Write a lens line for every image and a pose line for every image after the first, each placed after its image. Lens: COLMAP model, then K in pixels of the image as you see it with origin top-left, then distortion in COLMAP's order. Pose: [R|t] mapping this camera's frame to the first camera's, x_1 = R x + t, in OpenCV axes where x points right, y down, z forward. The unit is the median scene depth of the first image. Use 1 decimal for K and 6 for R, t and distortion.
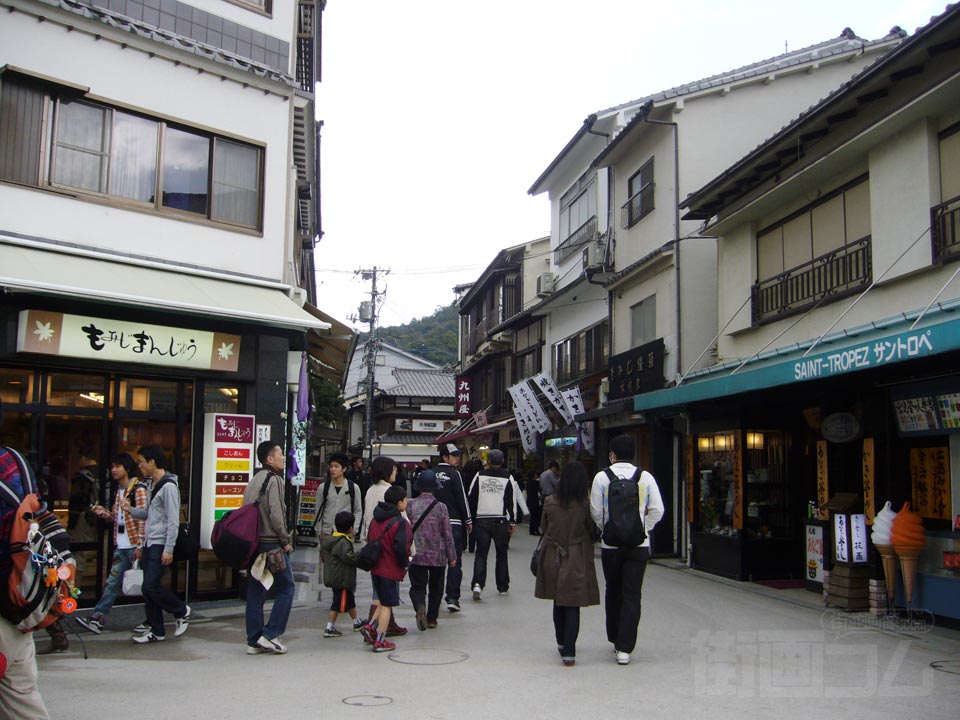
lens RADIAL K [[1037.5, 0, 404.4], [0, 1037.5, 357.9], [0, 0, 1]] dist [-0.075970, 0.040925]
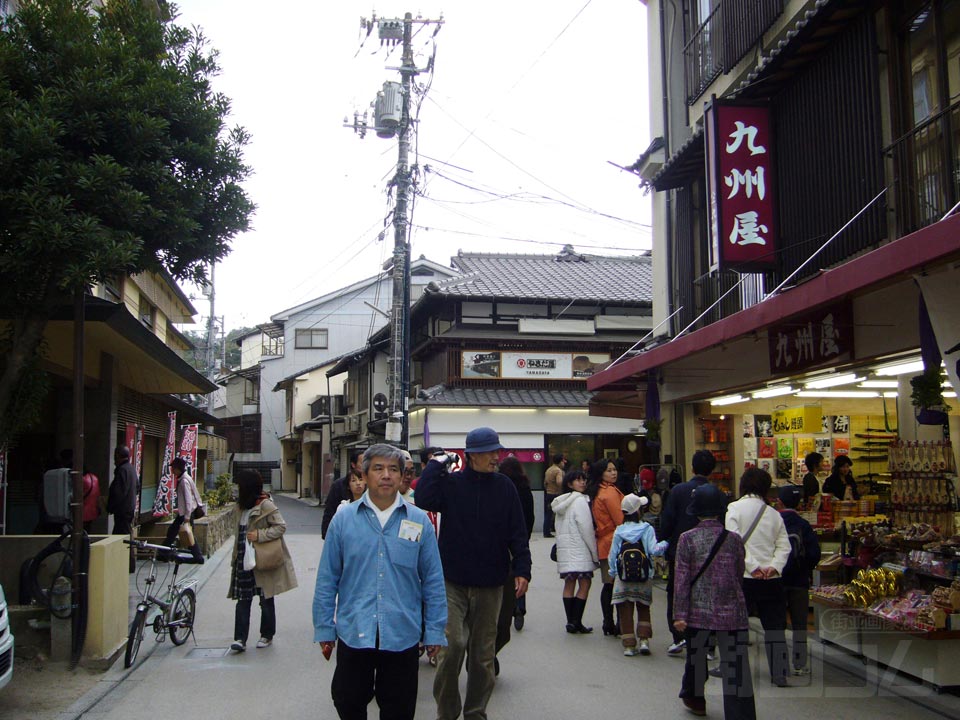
lens RADIAL K [[1037.5, 0, 404.4], [0, 1037.5, 357.9], [0, 0, 1]] dist [-0.075970, 0.040925]
pose [[0.998316, -0.019066, -0.054788, -0.008695], [0.019558, 0.999773, 0.008455, 0.057285], [0.054614, -0.009512, 0.998462, 0.564100]]
